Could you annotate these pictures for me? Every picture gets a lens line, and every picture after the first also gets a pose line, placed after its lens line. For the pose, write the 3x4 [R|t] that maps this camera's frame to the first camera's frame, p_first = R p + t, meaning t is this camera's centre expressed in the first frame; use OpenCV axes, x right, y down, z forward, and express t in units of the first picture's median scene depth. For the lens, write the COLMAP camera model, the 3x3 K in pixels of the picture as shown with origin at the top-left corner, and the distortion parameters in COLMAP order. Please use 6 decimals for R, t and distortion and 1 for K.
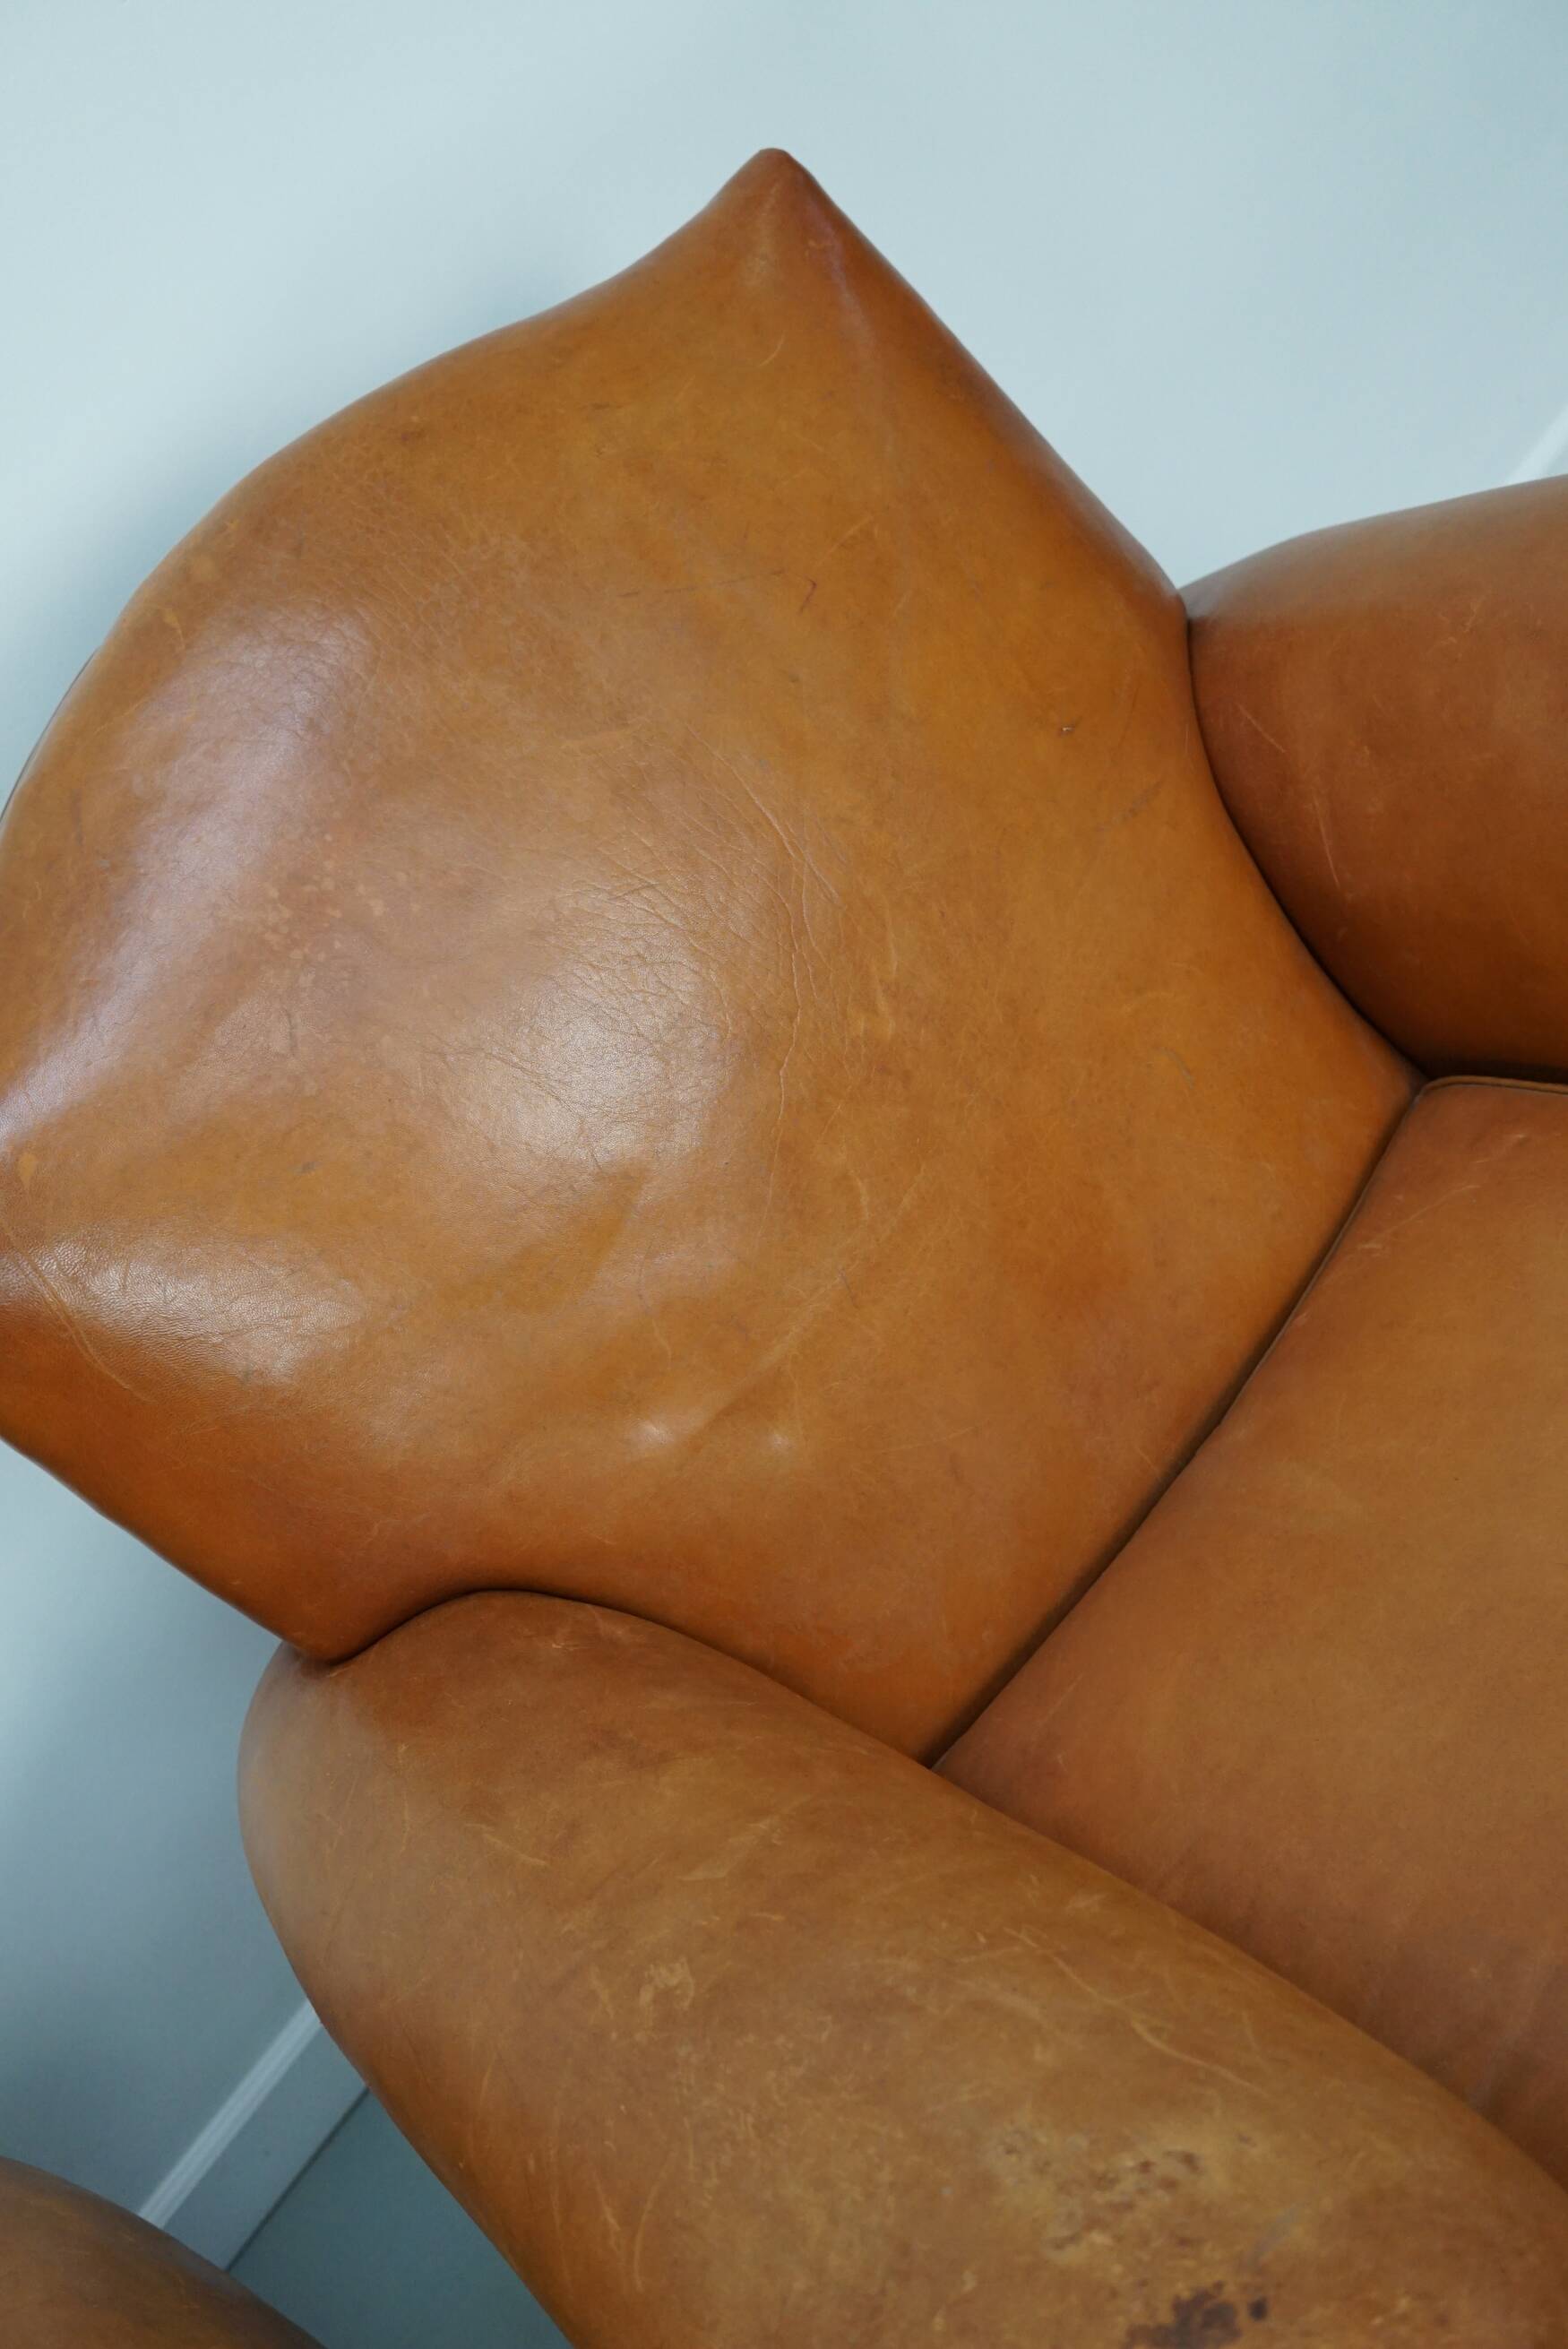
lens RADIAL K [[3034.4, 0, 784.0], [0, 3034.4, 1174.5], [0, 0, 1]] dist [-0.145949, 0.299874]
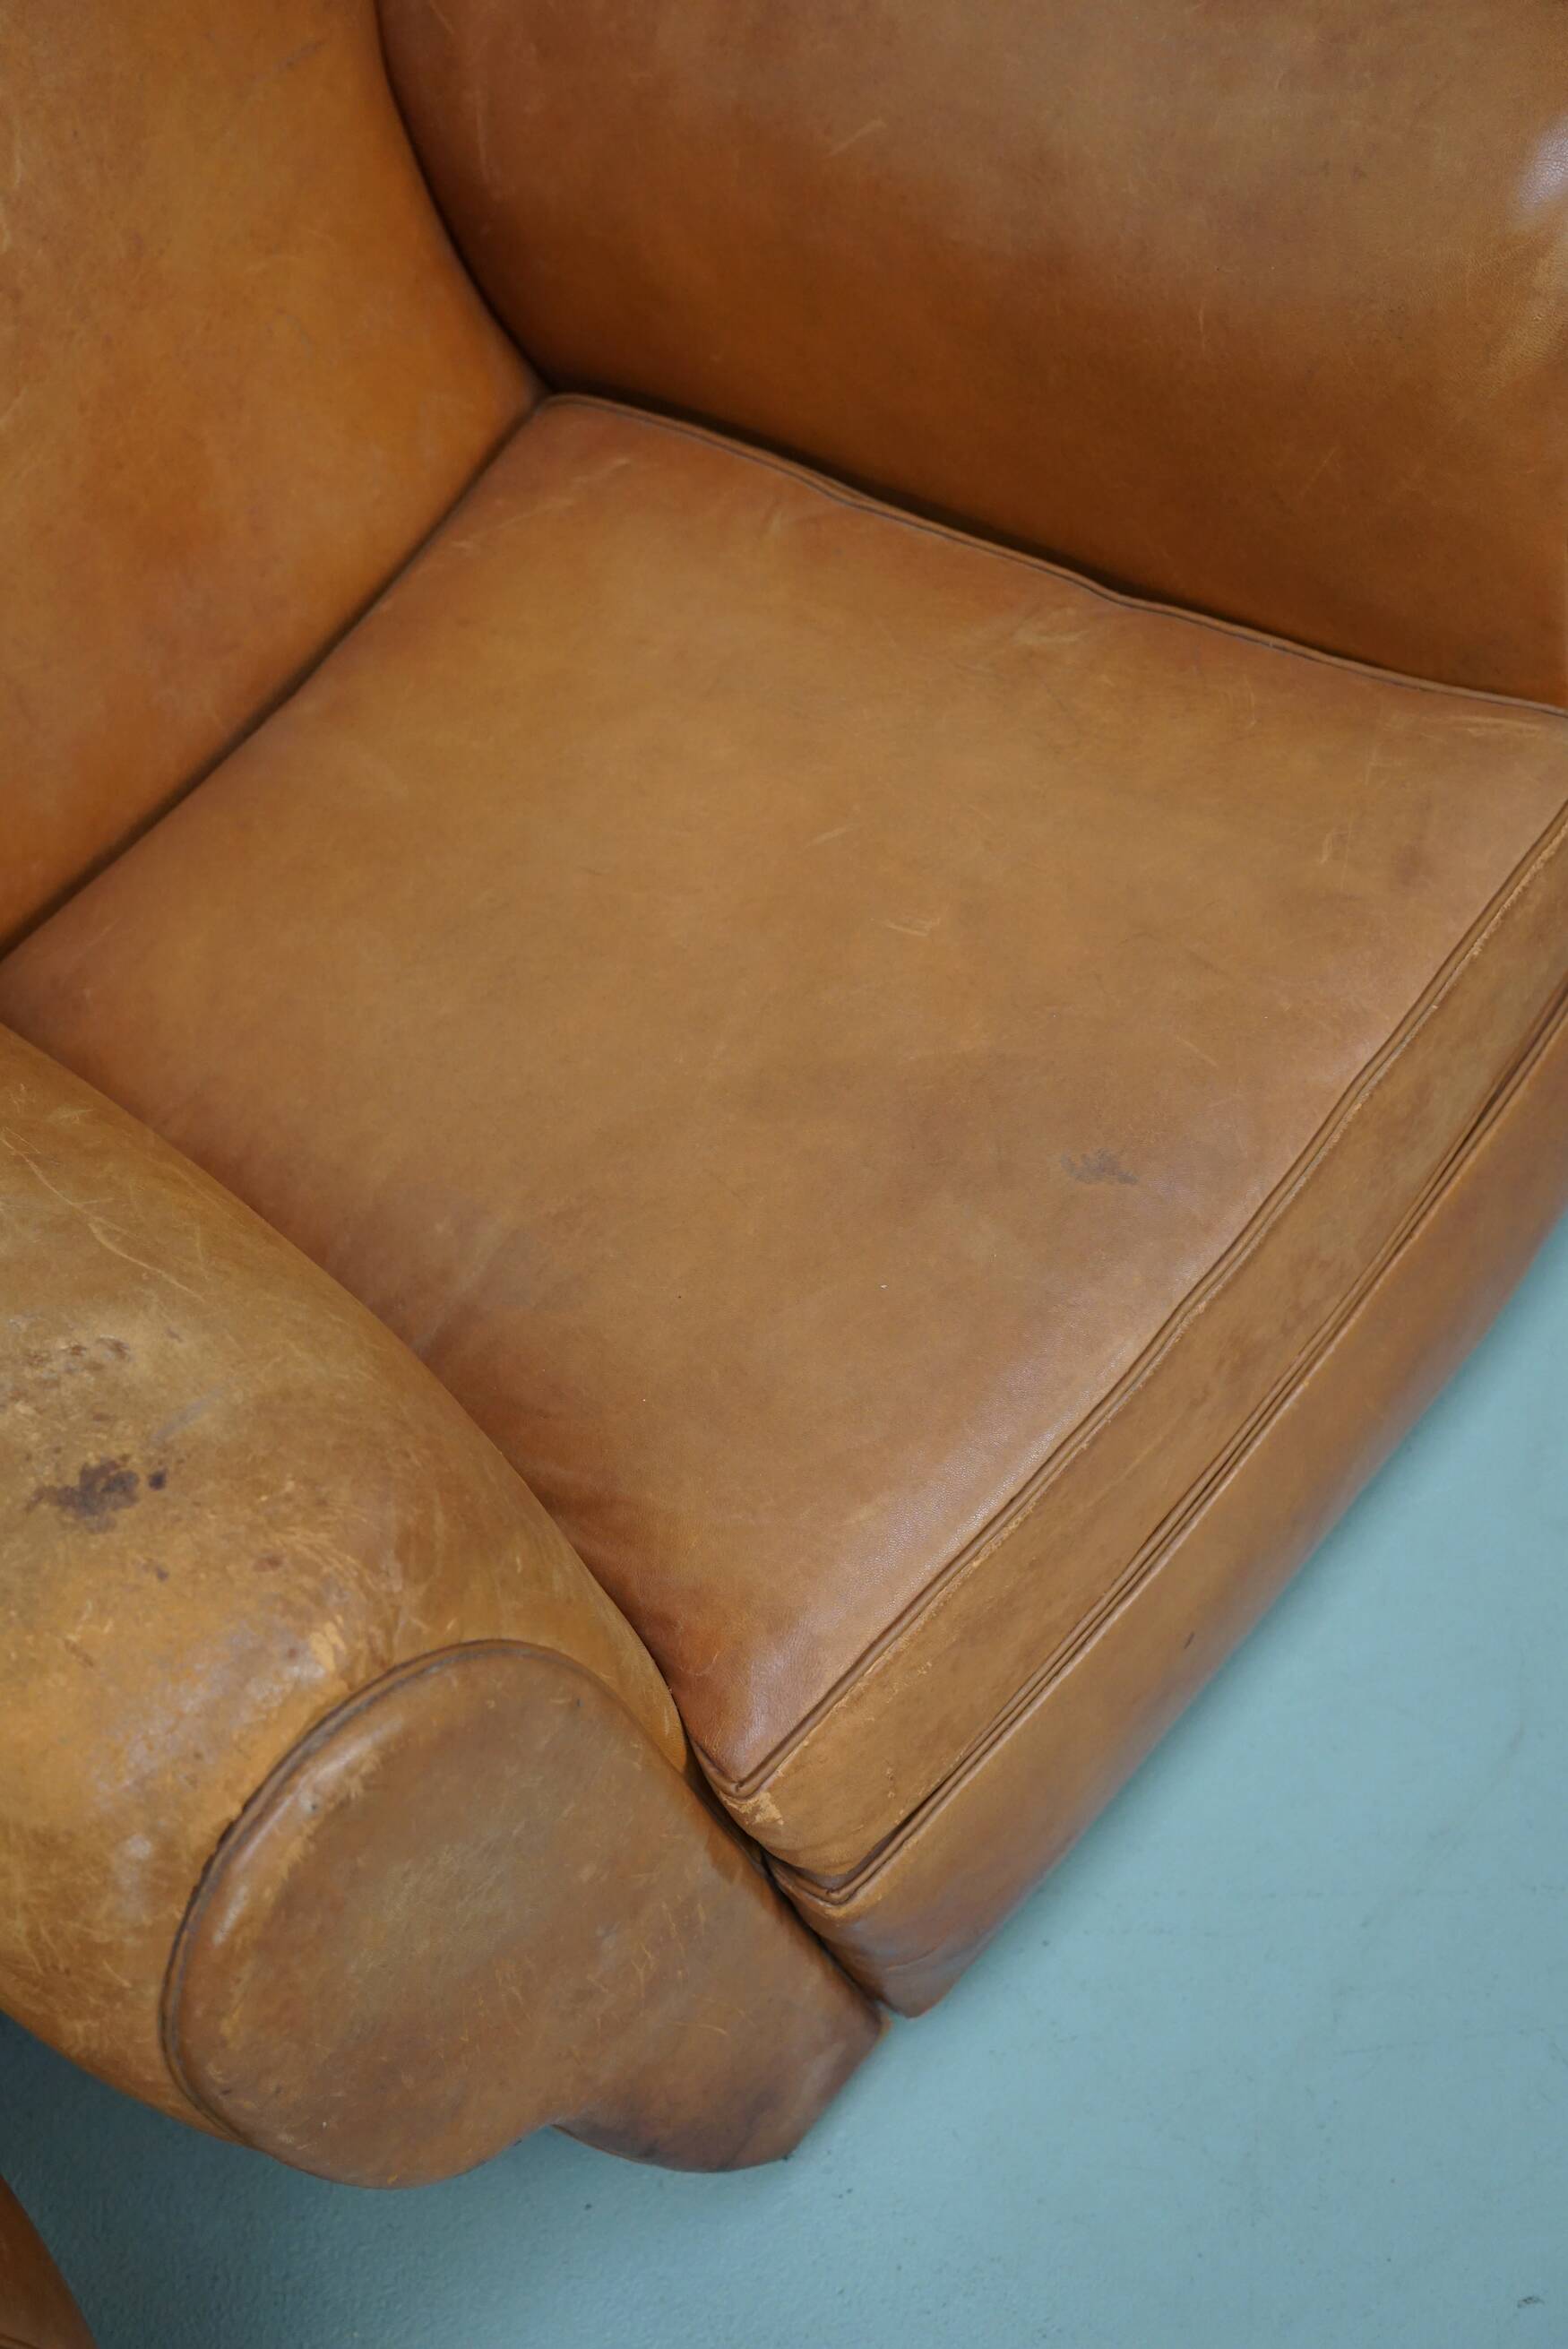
lens RADIAL K [[3034.4, 0, 784.0], [0, 3034.4, 1174.5], [0, 0, 1]] dist [-0.145949, 0.299874]
pose [[0.953600, 0.104619, 0.282316, 0.048450], [-0.164744, 0.966171, 0.198428, 0.014168], [-0.252006, -0.235731, 0.938575, -0.057386]]
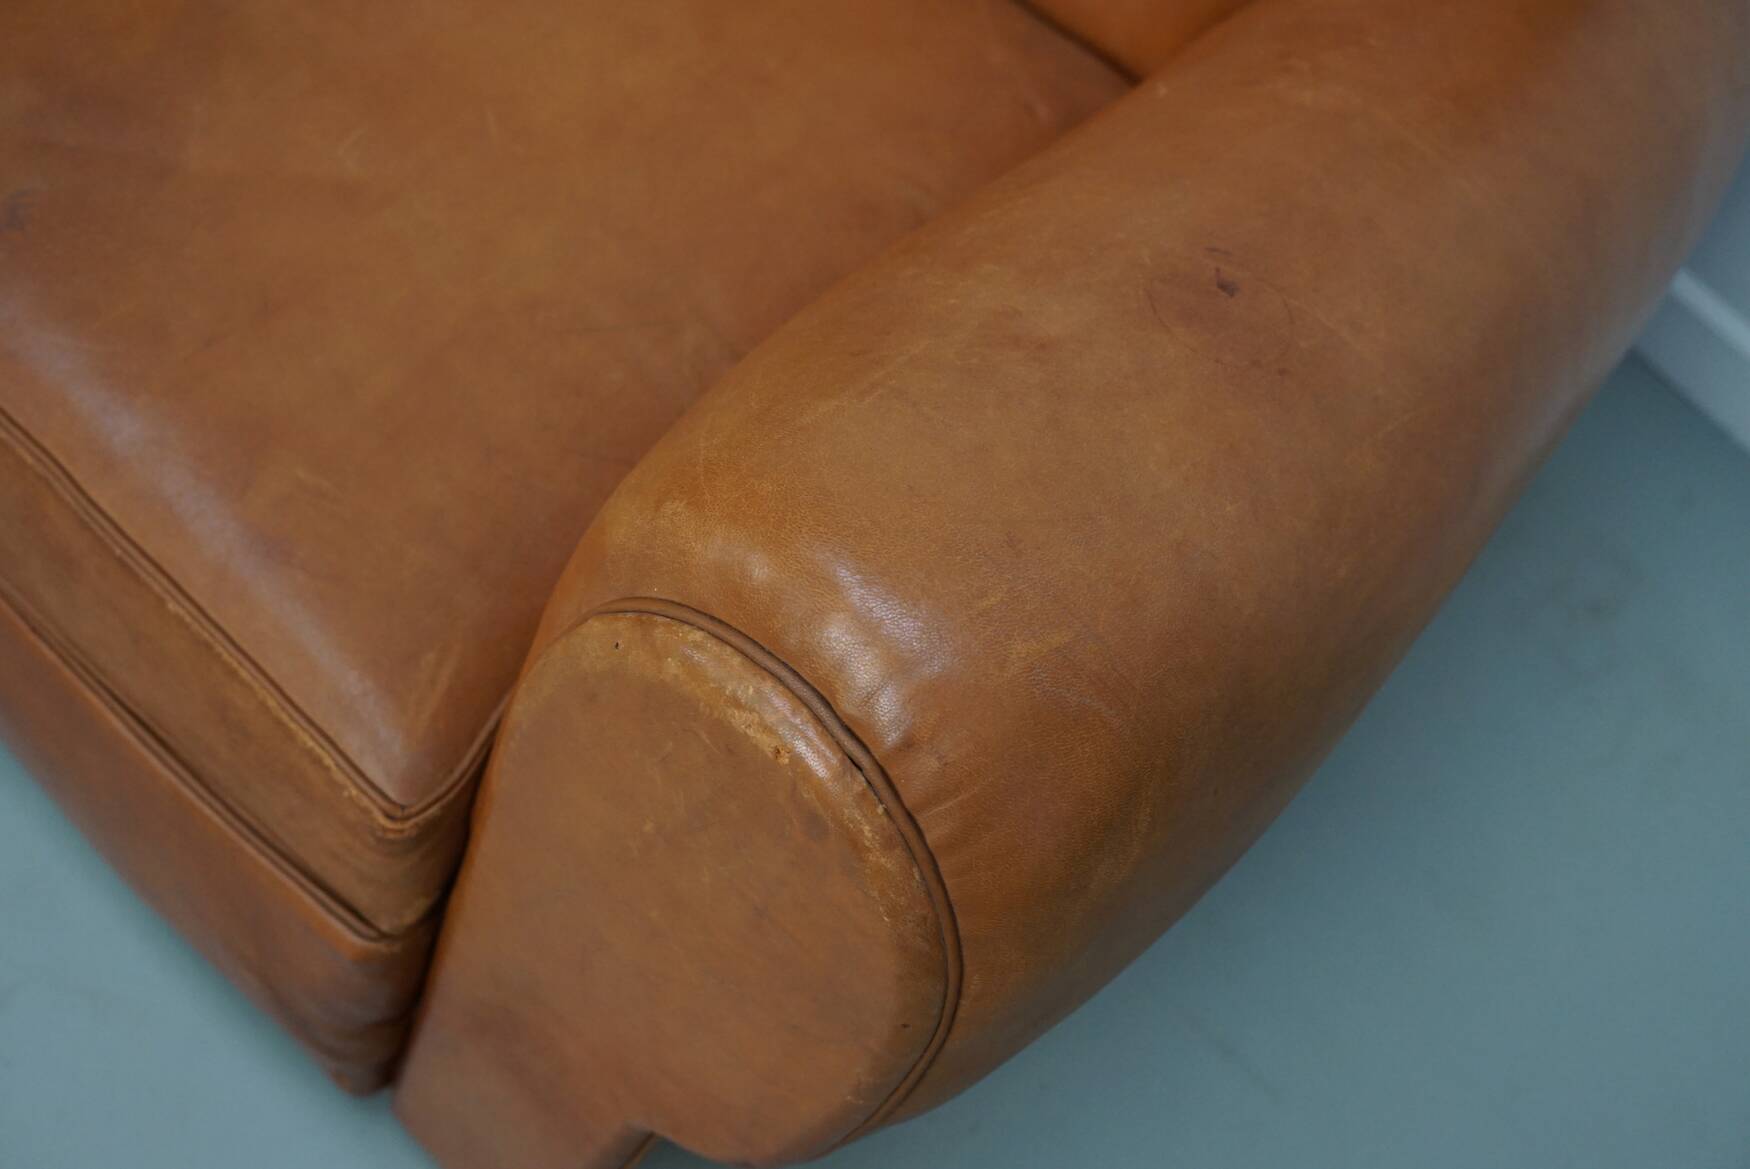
lens RADIAL K [[2260.9, 0, 882.8], [0, 2260.9, 608.6], [0, 0, 1]] dist [-0.145949, 0.299874]
pose [[-0.110231, 0.992791, -0.047071, 0.699782], [-0.843219, -0.068343, 0.533209, -0.606496], [0.526147, 0.098467, 0.844673, 0.483973]]
